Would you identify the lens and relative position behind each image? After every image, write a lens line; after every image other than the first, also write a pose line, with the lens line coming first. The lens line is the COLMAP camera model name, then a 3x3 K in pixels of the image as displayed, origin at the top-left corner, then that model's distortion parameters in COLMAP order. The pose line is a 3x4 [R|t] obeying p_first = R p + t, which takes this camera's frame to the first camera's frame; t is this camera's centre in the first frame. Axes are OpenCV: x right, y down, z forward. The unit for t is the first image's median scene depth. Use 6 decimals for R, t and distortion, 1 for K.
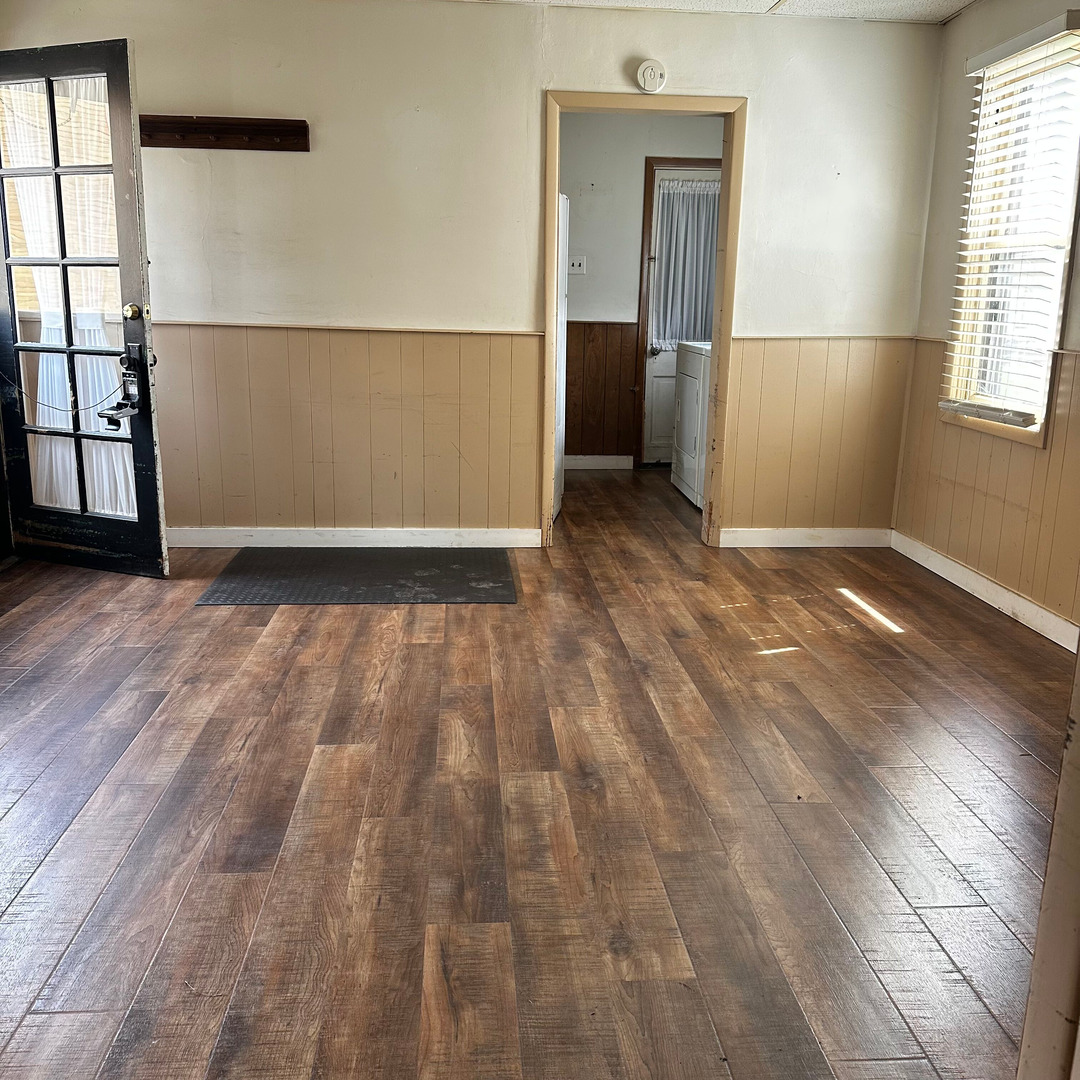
lens RADIAL K [[996.9, 0, 536.9], [0, 996.9, 548.5], [0, 0, 1]] dist [0.170384, -0.331355]
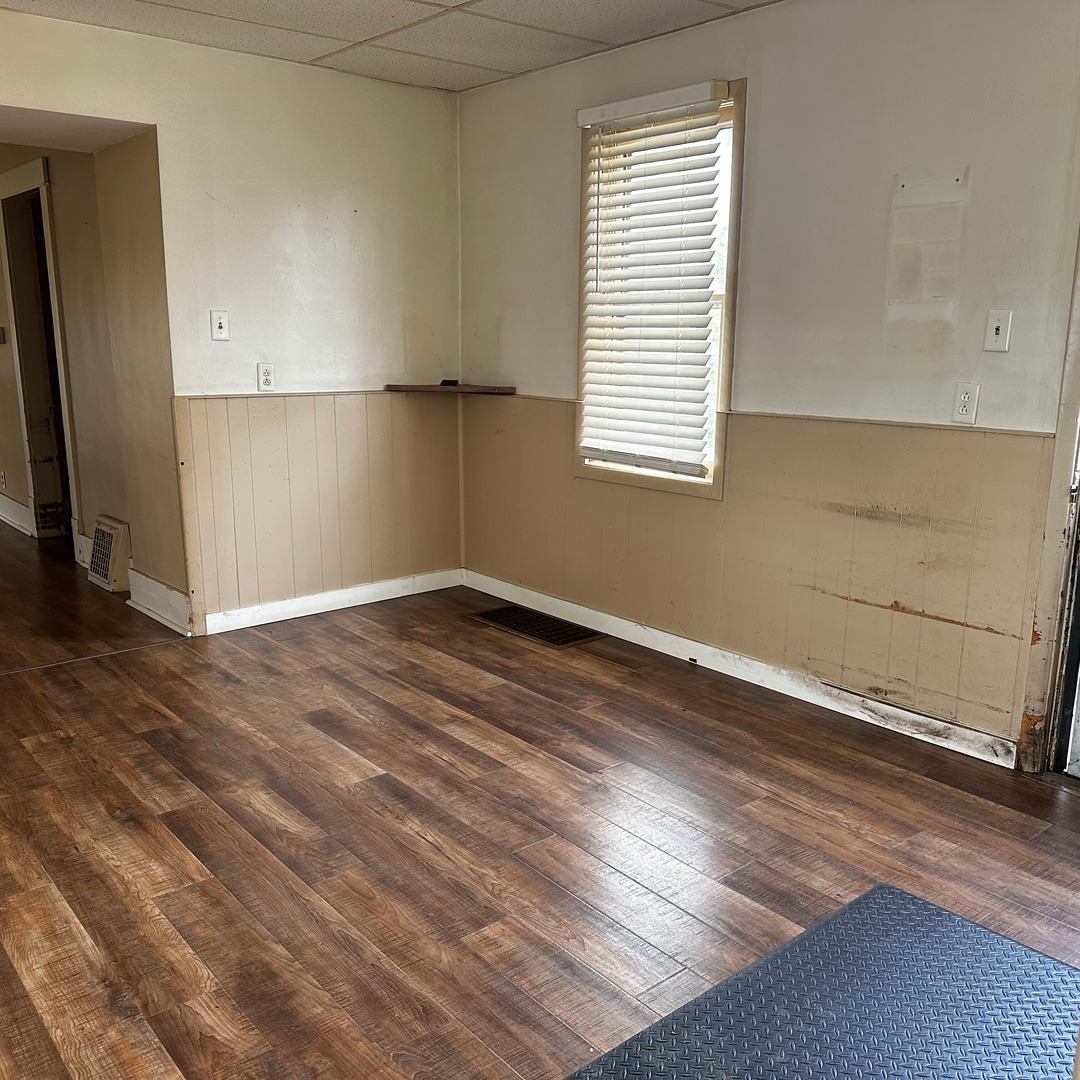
lens RADIAL K [[1028.9, 0, 540.0], [0, 1028.9, 540.0], [0, 0, 1]] dist [0.103695, -0.186770]
pose [[-0.817490, 0.089870, -0.568888, 0.273776], [-0.156425, 0.915977, 0.369483, -0.489375], [0.554294, 0.391037, -0.734744, 1.768949]]
